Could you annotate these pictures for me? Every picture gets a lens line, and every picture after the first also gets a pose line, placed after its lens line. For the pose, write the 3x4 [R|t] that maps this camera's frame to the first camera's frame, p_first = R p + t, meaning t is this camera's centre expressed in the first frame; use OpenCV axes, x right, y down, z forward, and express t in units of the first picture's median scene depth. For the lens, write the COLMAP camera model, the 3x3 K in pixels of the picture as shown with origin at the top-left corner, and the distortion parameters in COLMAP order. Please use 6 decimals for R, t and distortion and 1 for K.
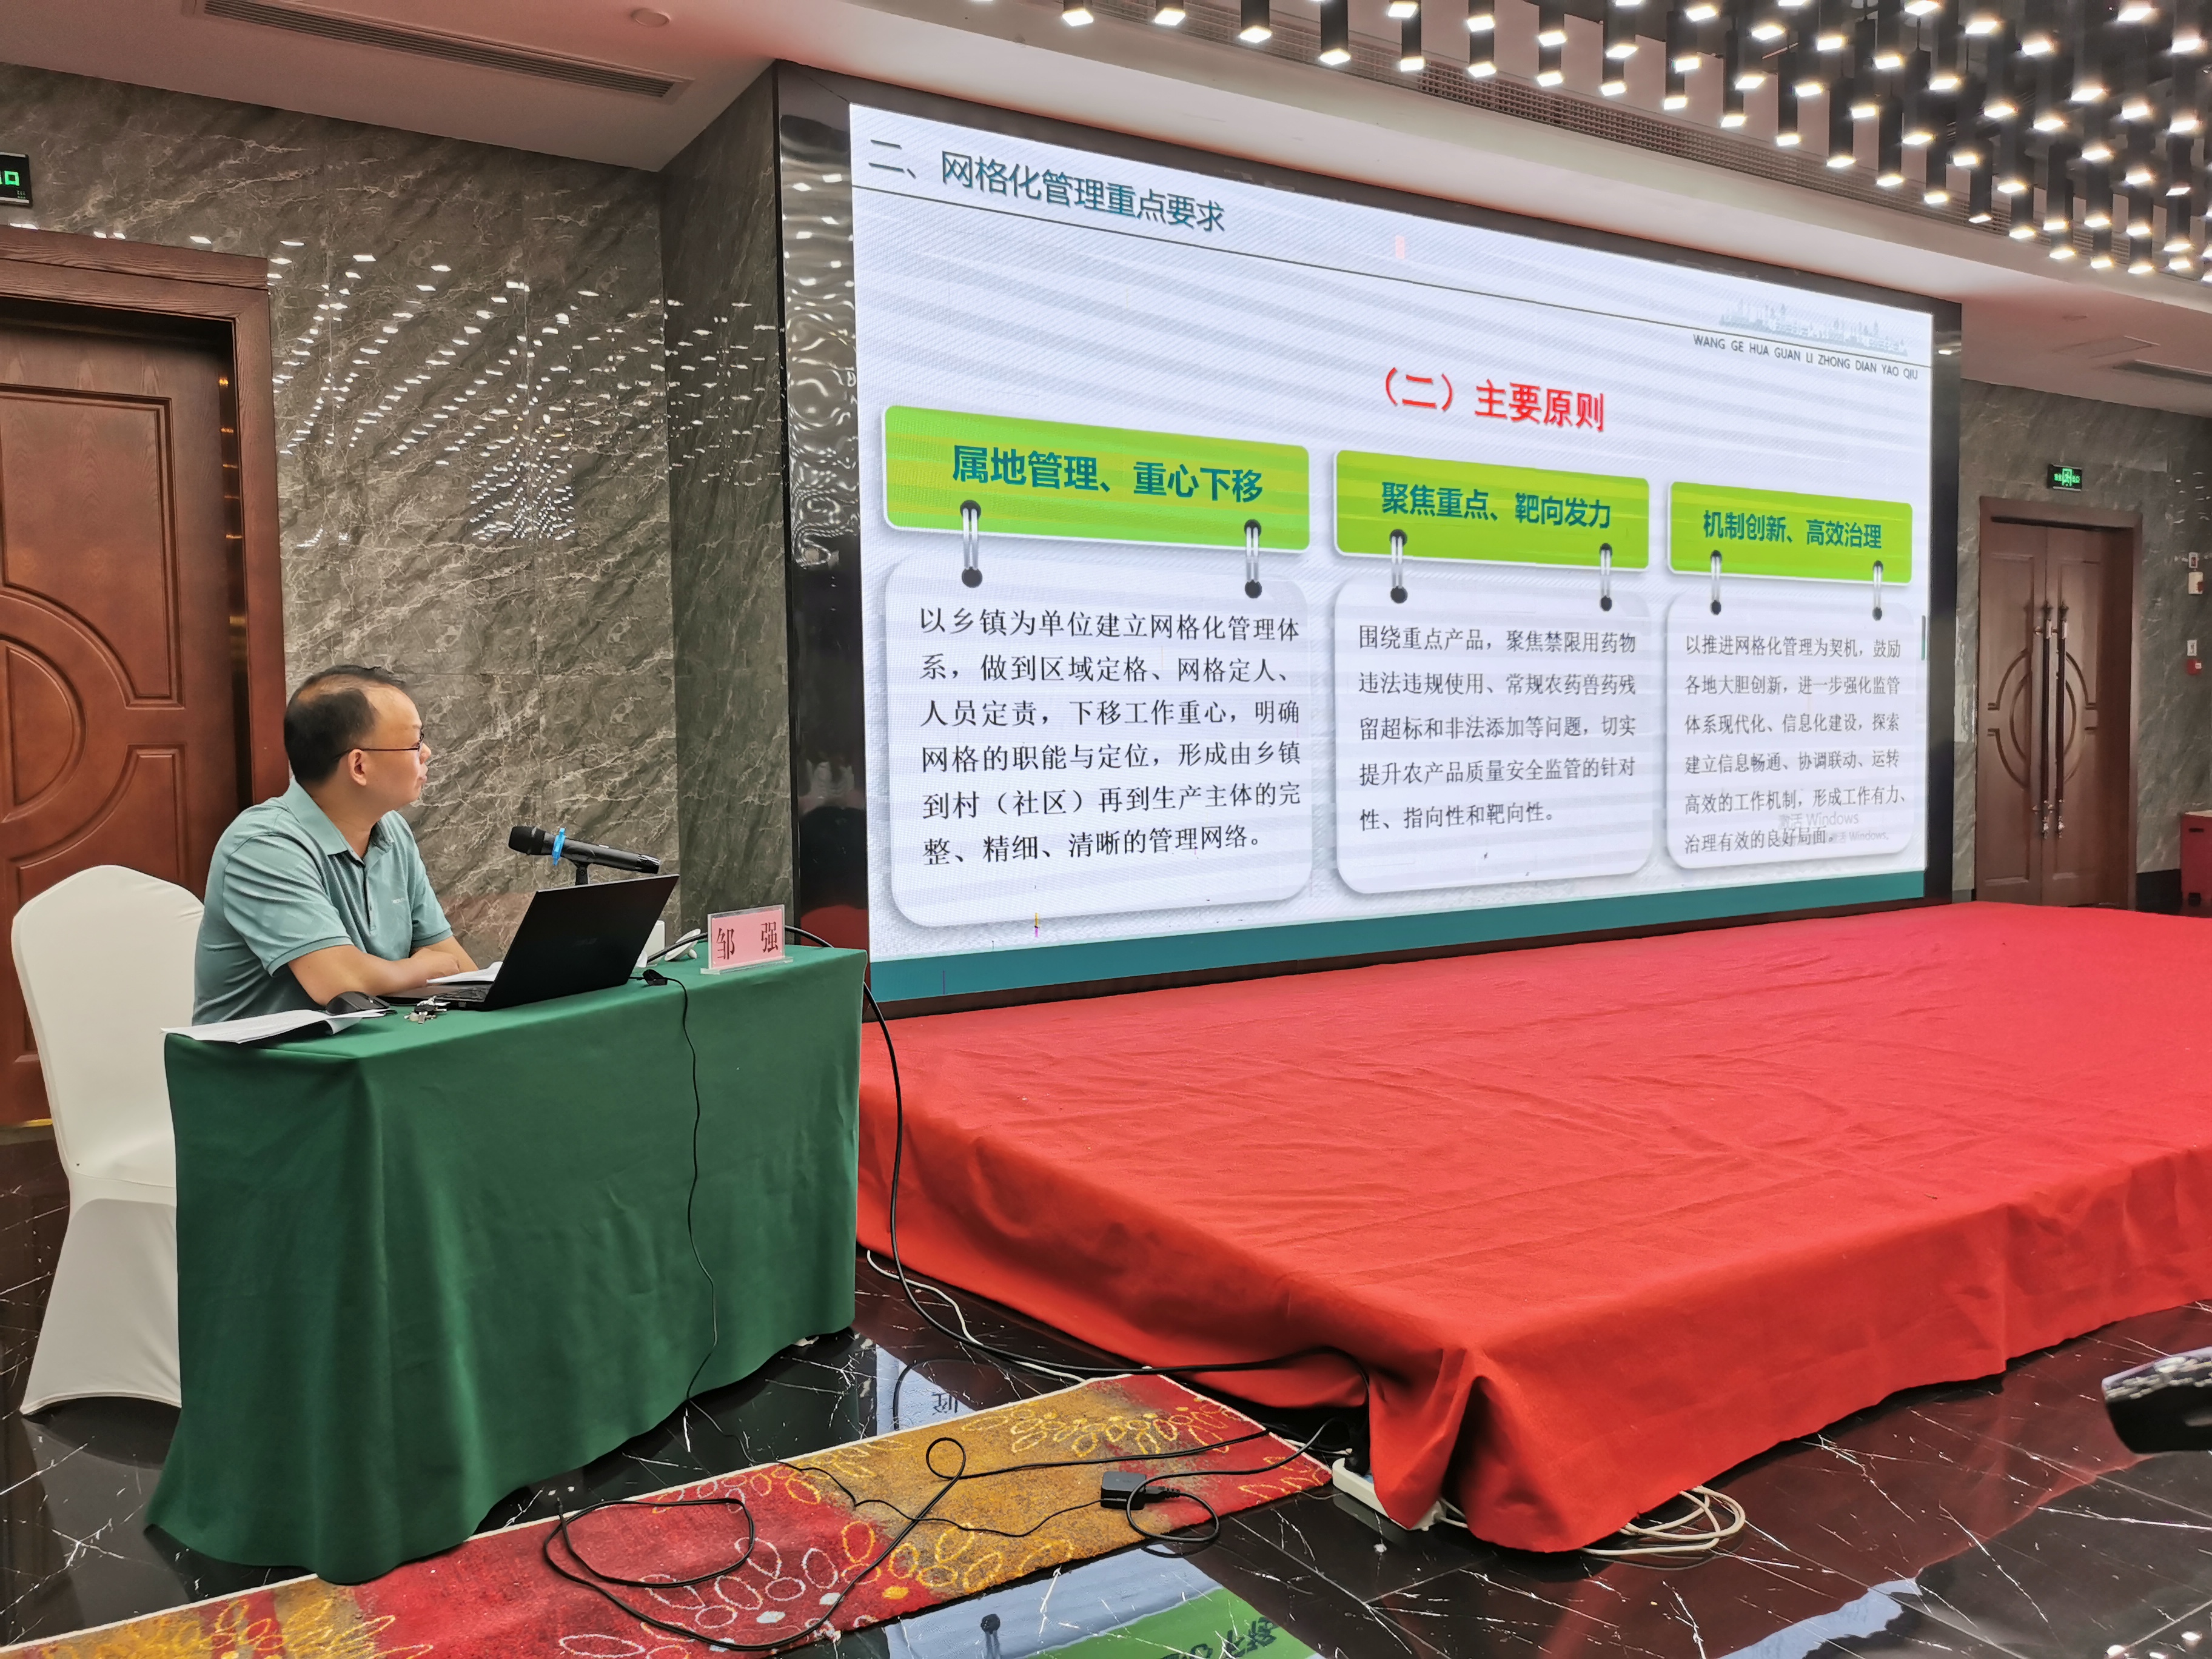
lens RADIAL K [[1807.5, 0, 1106.0], [0, 1807.5, 829.5], [0, 0, 1]] dist [0.058605, -0.002329]
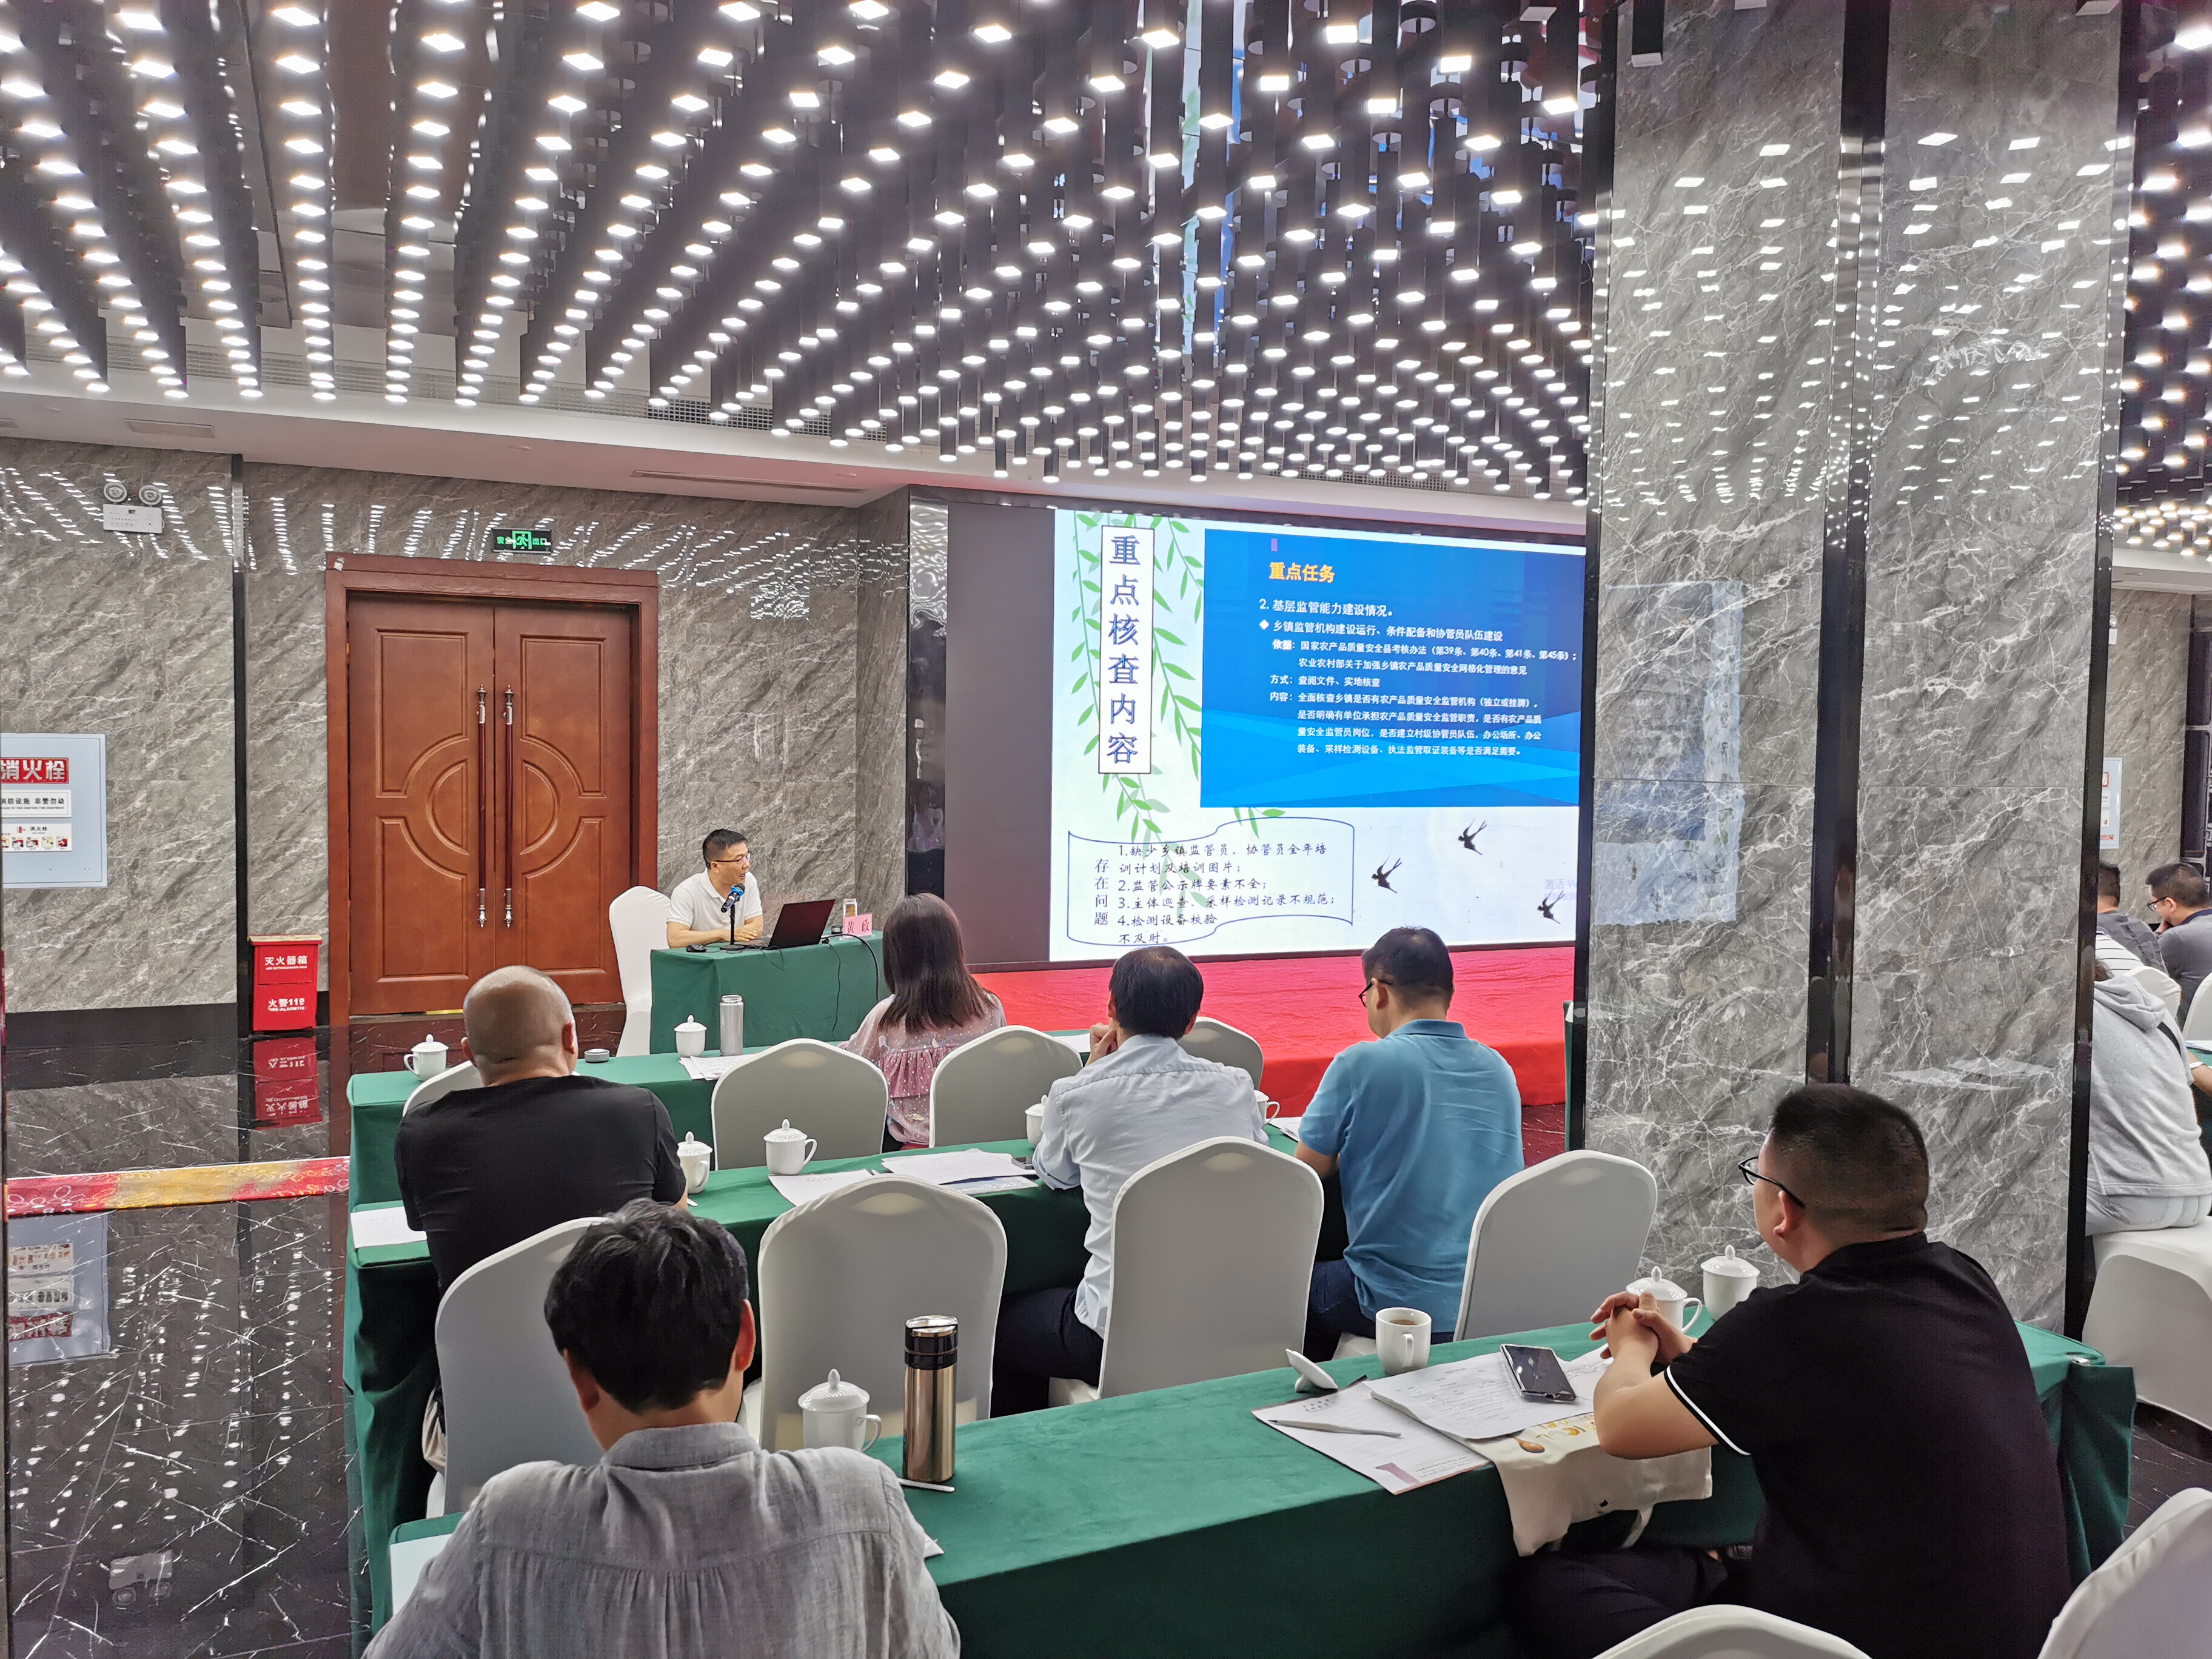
lens RADIAL K [[1848.6, 0, 1106.0], [0, 1848.6, 829.5], [0, 0, 1]] dist [0.081880, -0.000490]
pose [[0.991867, 0.037504, -0.121627, 0.255994], [-0.038341, 0.999254, -0.004545, -0.042977], [0.121366, 0.009172, 0.992565, -0.867596]]
